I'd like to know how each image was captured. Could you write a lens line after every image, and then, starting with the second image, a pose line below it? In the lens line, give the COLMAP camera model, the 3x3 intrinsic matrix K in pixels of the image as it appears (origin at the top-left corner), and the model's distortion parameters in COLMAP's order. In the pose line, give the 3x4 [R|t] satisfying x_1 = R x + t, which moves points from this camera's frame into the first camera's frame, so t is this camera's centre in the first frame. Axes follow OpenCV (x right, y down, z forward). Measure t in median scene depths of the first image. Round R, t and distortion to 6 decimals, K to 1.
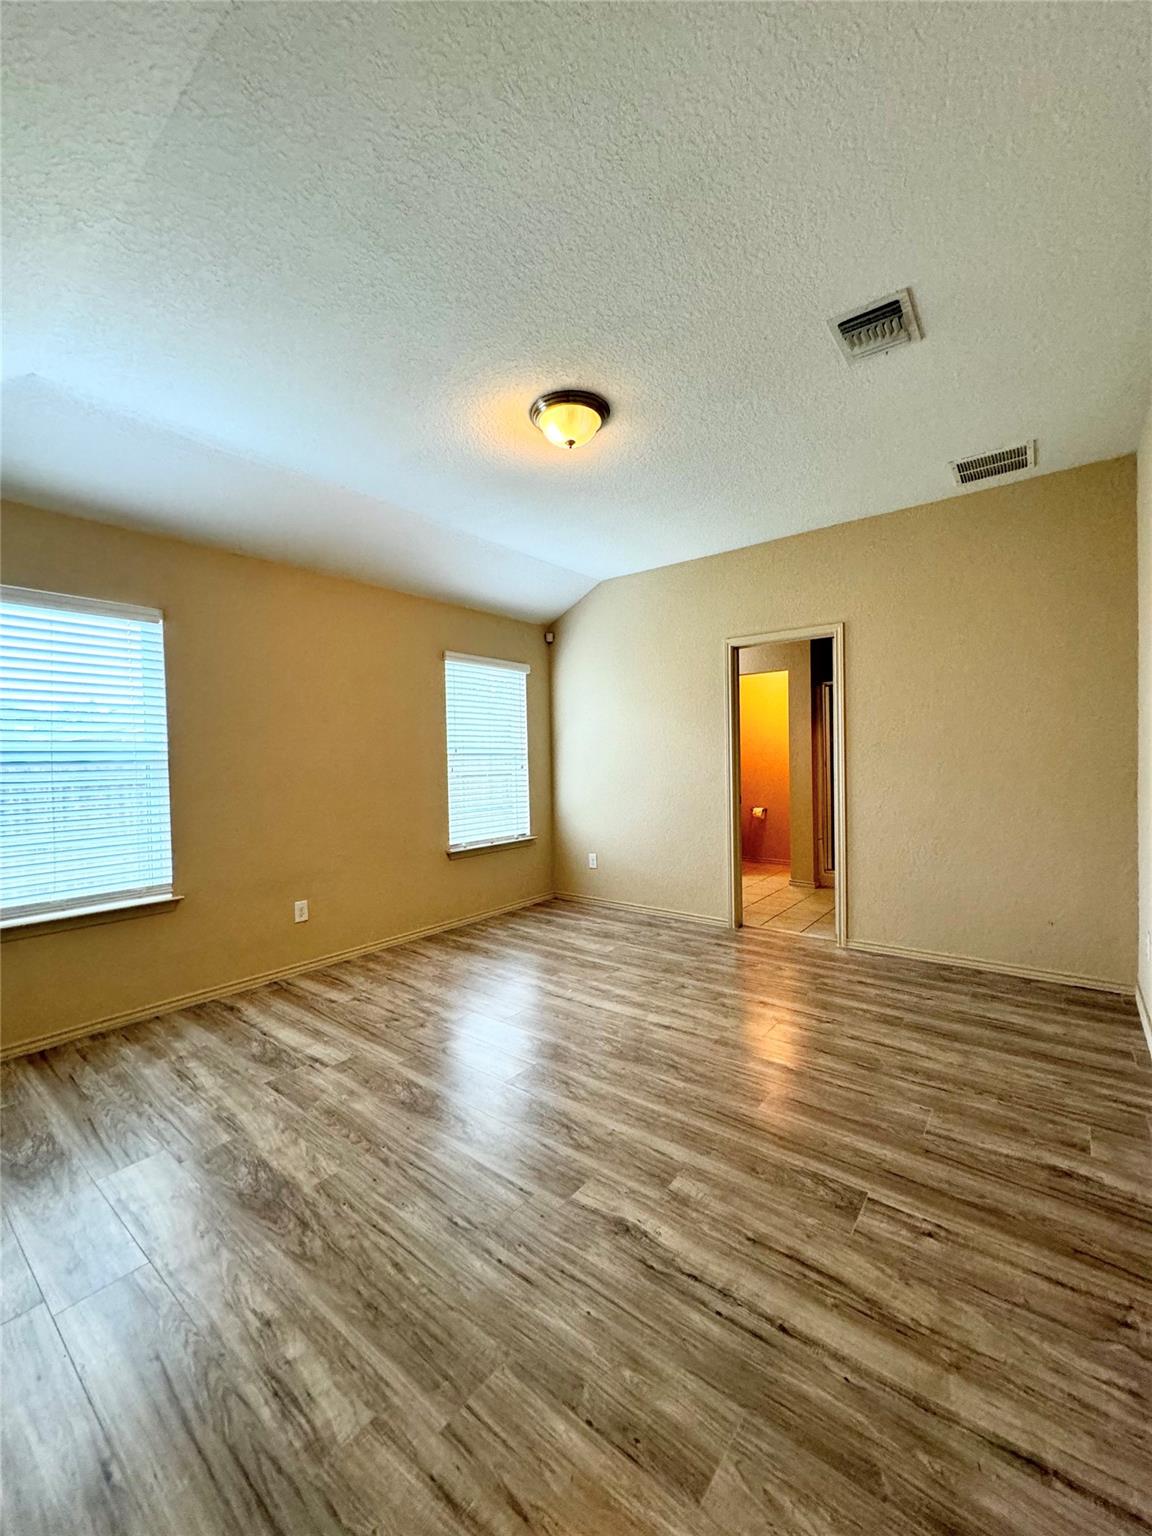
lens RADIAL K [[605.1, 0, 581.7], [0, 605.1, 775.7], [0, 0, 1]] dist [-0.000697, 0.000252]
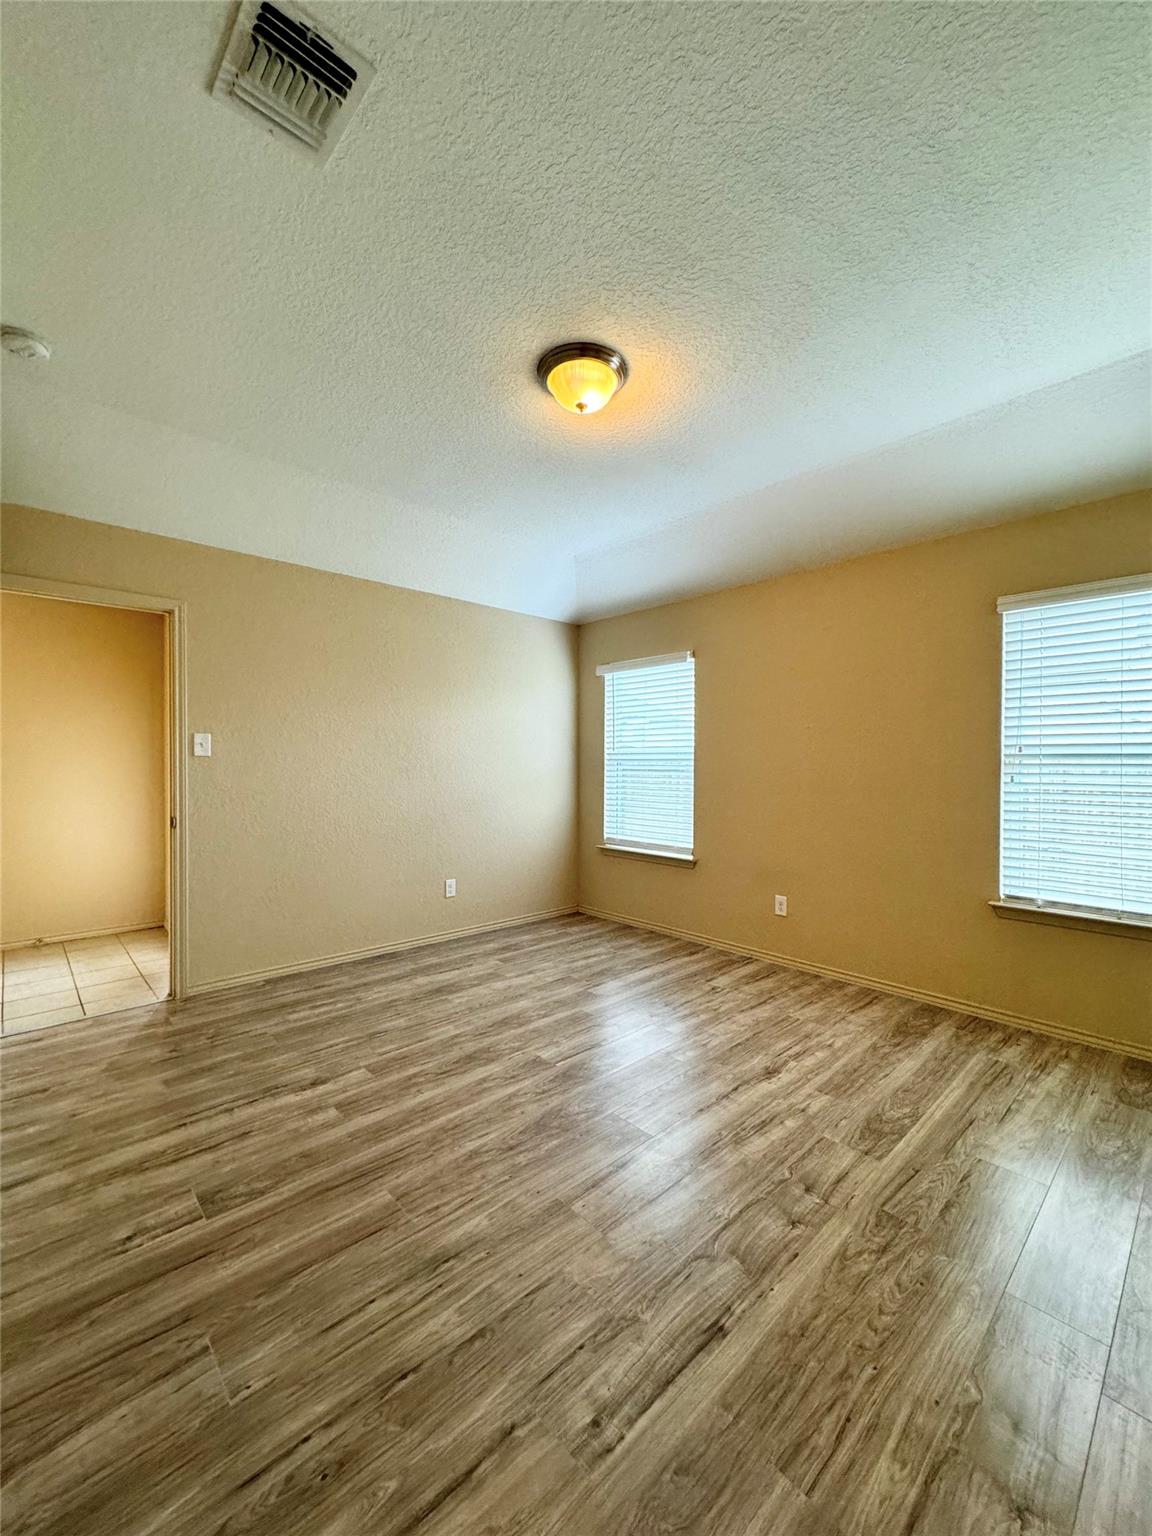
lens RADIAL K [[613.8, 0, 577.2], [0, 613.8, 768.4], [0, 0, 1]] dist [0.002308, 0.000418]
pose [[-0.154238, 0.026874, -0.987668, 0.784543], [-0.029878, 0.999046, 0.031849, -0.043370], [0.987582, 0.034422, -0.153288, 1.009089]]
